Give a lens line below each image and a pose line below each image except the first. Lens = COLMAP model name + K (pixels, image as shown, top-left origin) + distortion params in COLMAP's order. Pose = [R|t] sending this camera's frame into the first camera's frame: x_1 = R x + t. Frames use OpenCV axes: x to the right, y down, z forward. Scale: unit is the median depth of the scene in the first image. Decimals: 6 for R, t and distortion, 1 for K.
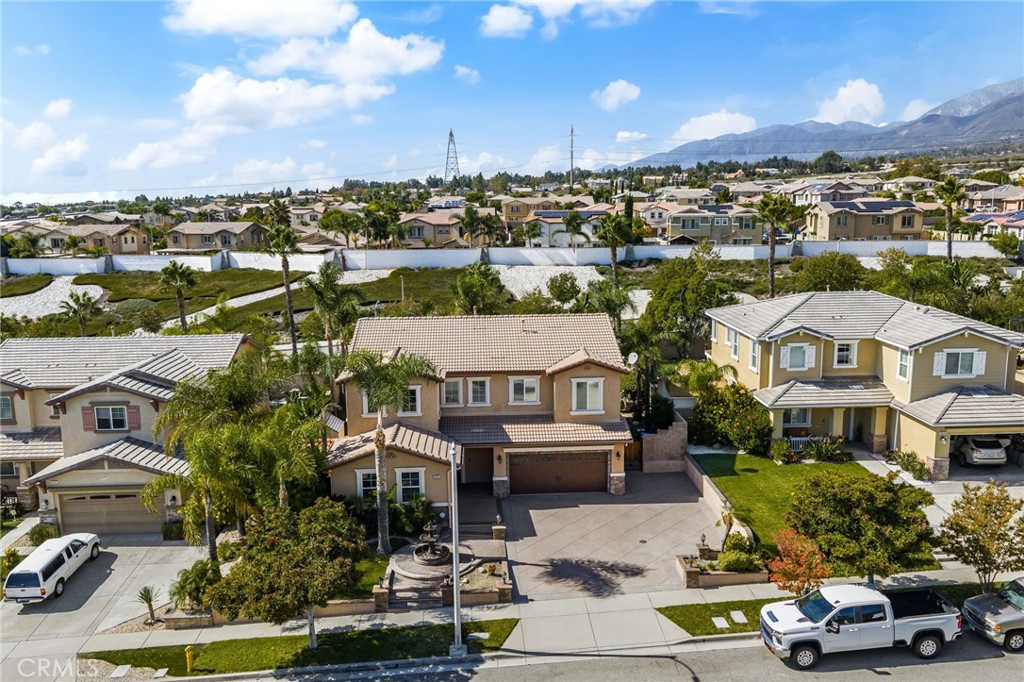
lens RADIAL K [[842.0, 0, 512.0], [0, 842.0, 341.0], [0, 0, 1]] dist [0.012569, -0.009891]
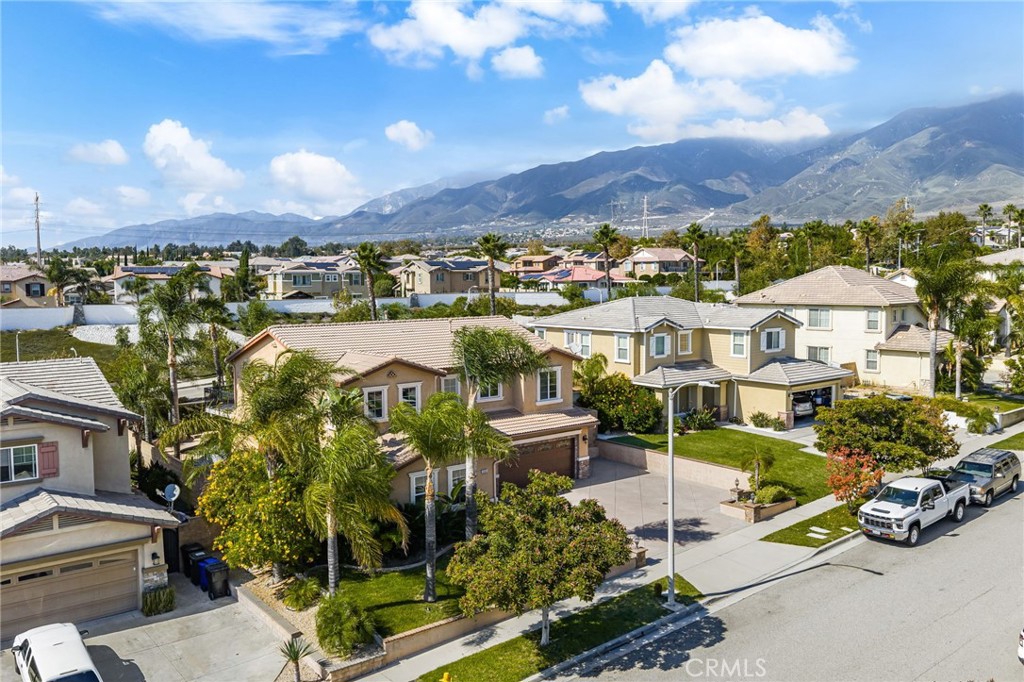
lens RADIAL K [[842.0, 0, 512.0], [0, 842.0, 341.0], [0, 0, 1]] dist [0.012569, -0.009891]
pose [[0.810084, -0.038521, 0.585048, -0.523532], [0.097356, 0.992825, -0.069434, 0.076354], [-0.578175, 0.113205, 0.808021, 0.195847]]
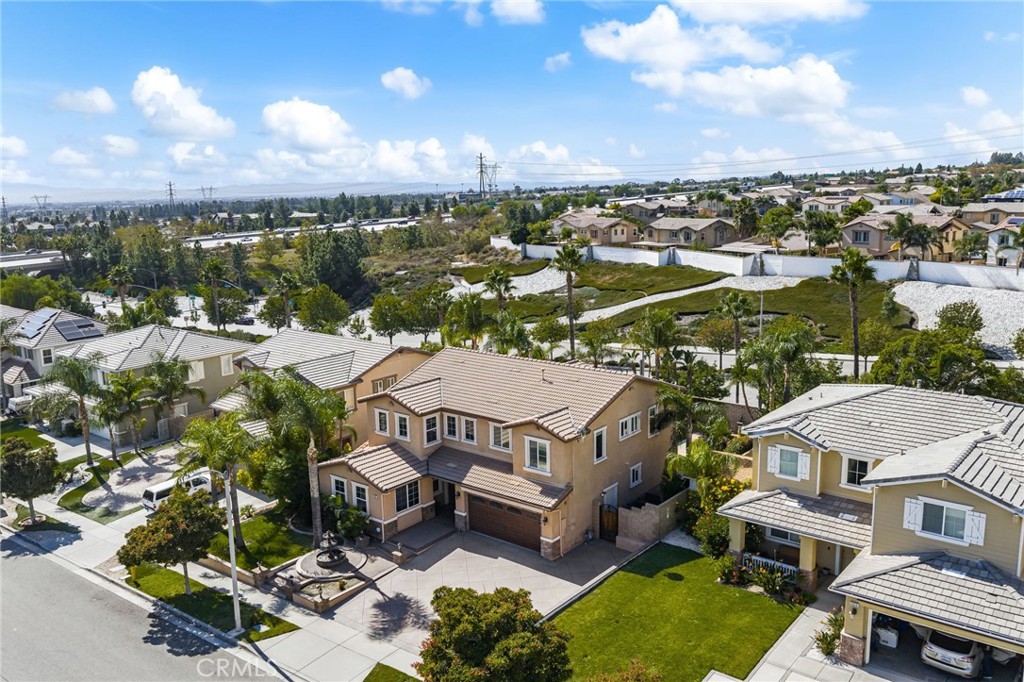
lens RADIAL K [[842.0, 0, 512.0], [0, 842.0, 341.0], [0, 0, 1]] dist [0.012569, -0.009891]
pose [[0.746151, 0.123371, -0.654246, 0.694058], [-0.103530, 0.992228, 0.069031, -0.134309], [0.657678, 0.016227, 0.753124, 0.211207]]
